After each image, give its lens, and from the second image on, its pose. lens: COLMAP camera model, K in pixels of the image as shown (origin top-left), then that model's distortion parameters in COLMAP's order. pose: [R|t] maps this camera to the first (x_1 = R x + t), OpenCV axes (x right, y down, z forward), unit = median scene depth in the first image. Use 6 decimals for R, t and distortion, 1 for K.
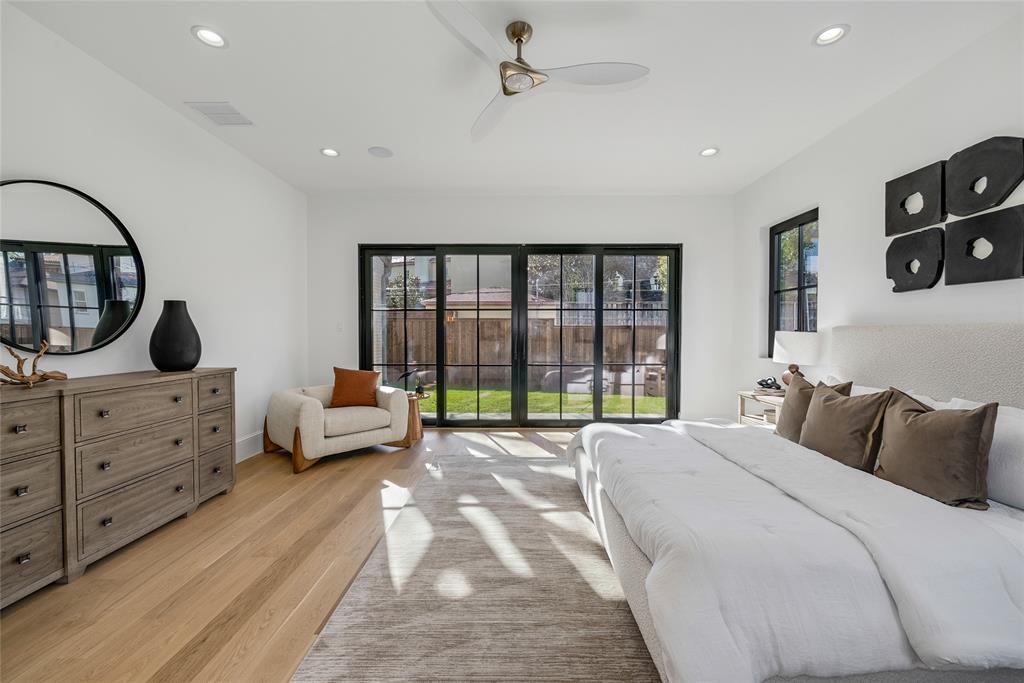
lens RADIAL K [[401.0, 0, 512.0], [0, 401.0, 341.5], [0, 0, 1]] dist [0.001725, 0.000204]
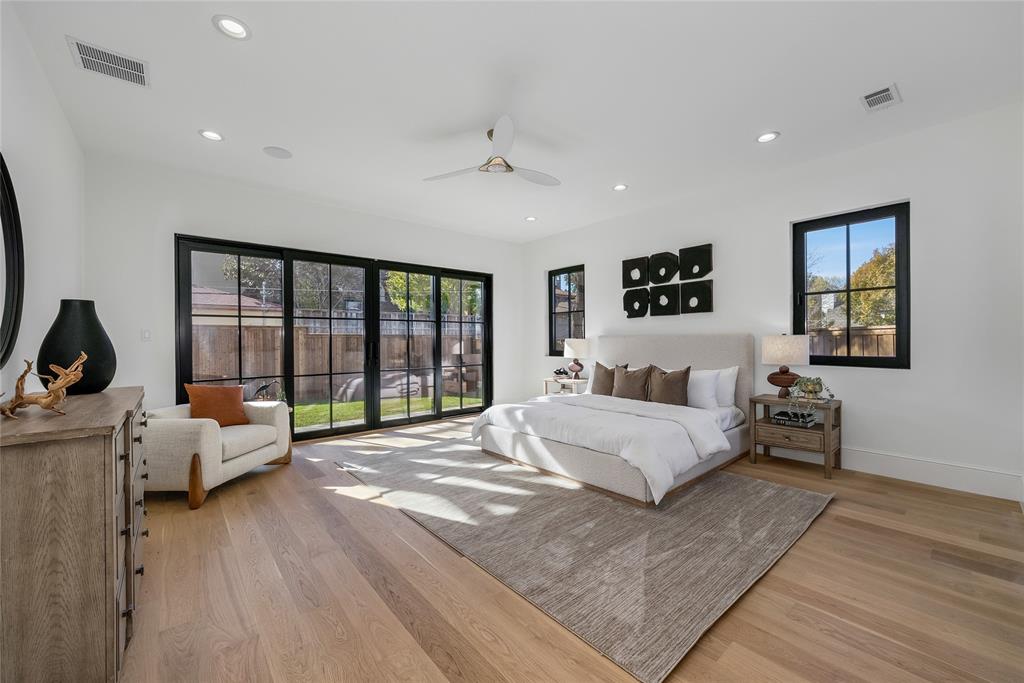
lens RADIAL K [[401.0, 0, 512.0], [0, 401.0, 341.5], [0, 0, 1]] dist [0.001725, 0.000204]
pose [[0.759995, -0.008219, 0.649877, -0.555396], [0.023734, 0.999604, -0.015113, 0.005491], [-0.649496, 0.026910, 0.759889, -0.079924]]
